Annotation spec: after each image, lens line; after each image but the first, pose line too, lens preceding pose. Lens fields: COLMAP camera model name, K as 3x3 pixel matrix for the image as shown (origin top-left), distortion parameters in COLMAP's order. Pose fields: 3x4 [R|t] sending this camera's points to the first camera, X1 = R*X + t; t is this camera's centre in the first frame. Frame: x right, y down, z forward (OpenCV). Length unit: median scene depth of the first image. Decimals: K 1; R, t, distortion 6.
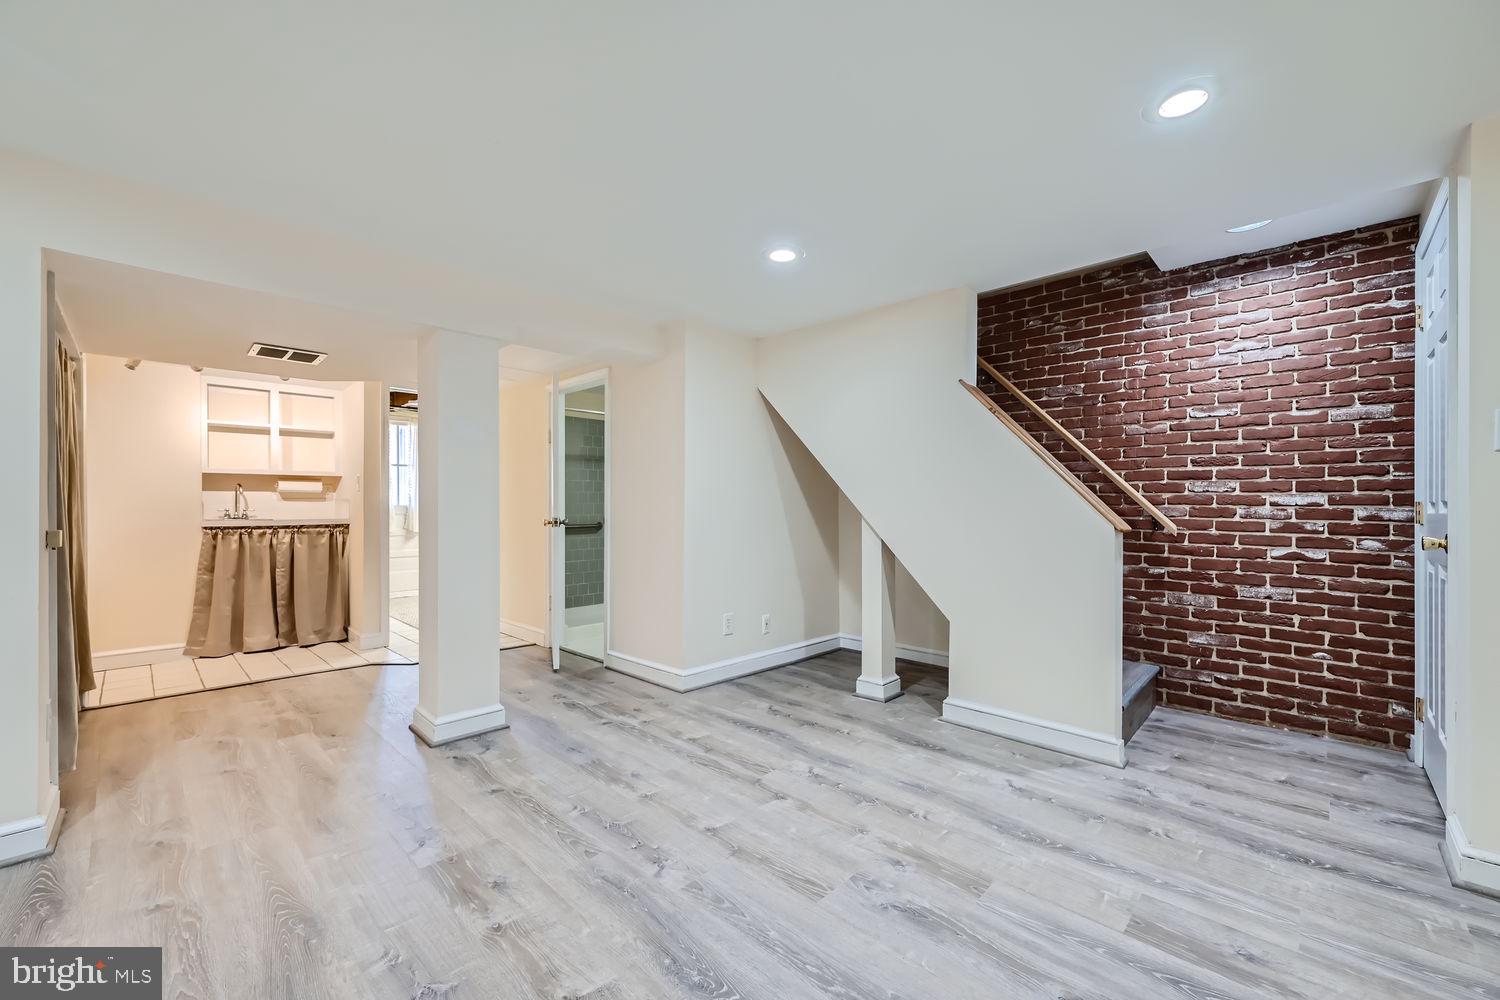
lens RADIAL K [[599.0, 0, 746.6], [0, 599.0, 512.9], [0, 0, 1]] dist [0.000187, 0.000136]
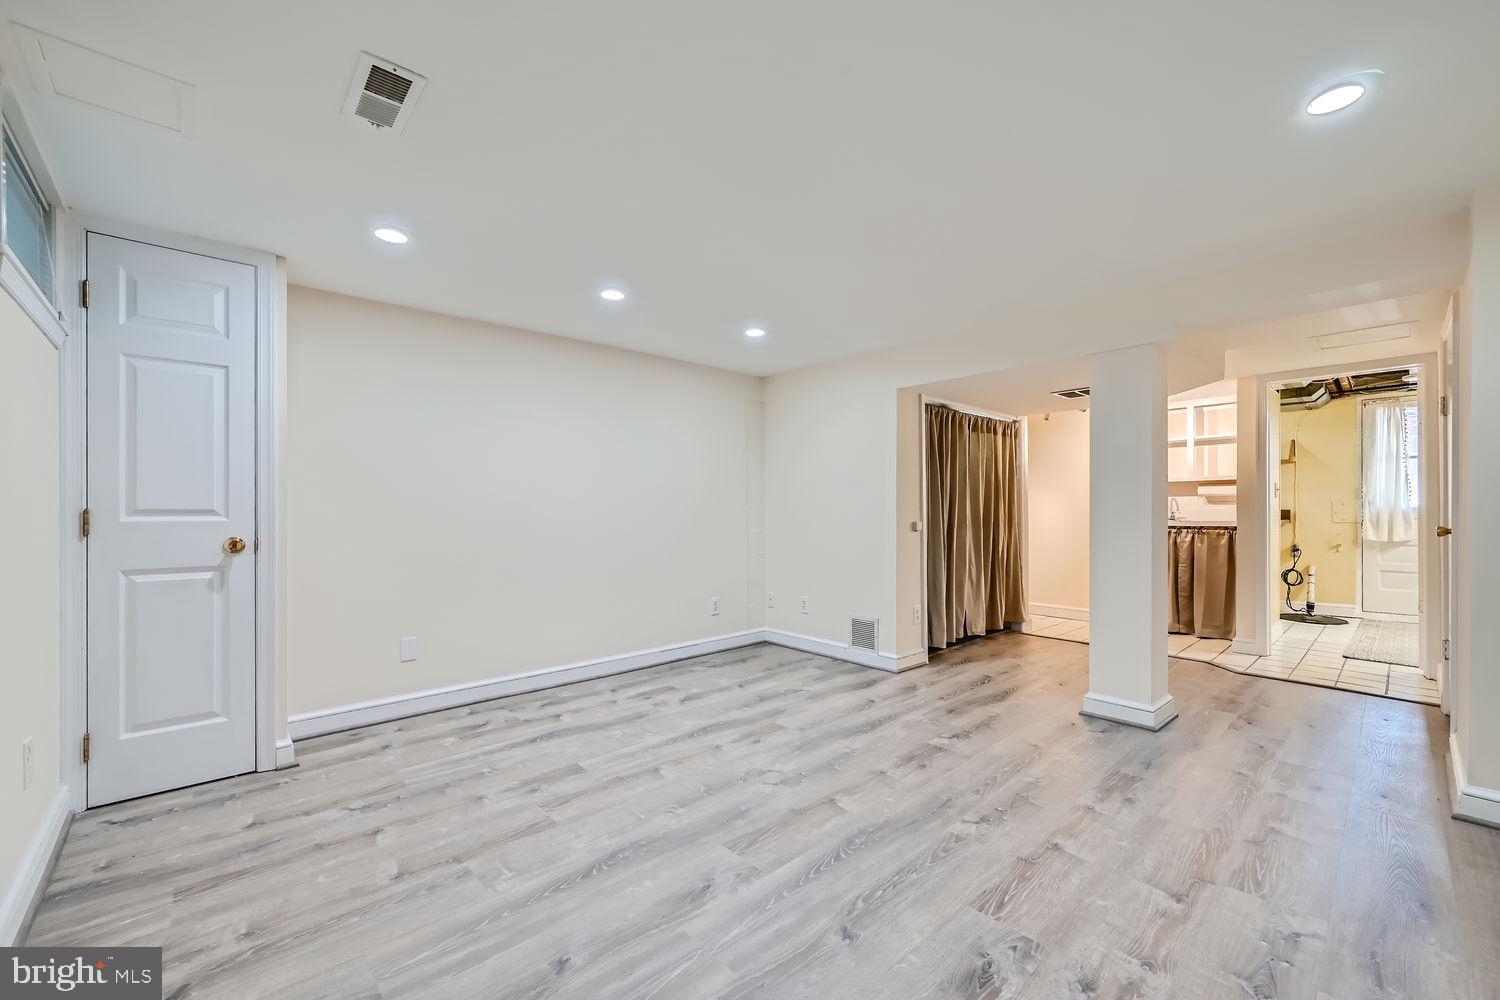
lens RADIAL K [[599.0, 0, 746.6], [0, 599.0, 512.9], [0, 0, 1]] dist [0.000187, 0.000136]
pose [[-0.066260, 0.002775, -0.997799, 0.706400], [-0.008422, 0.999959, 0.003340, -0.001300], [0.997767, 0.008625, -0.066234, 0.432235]]
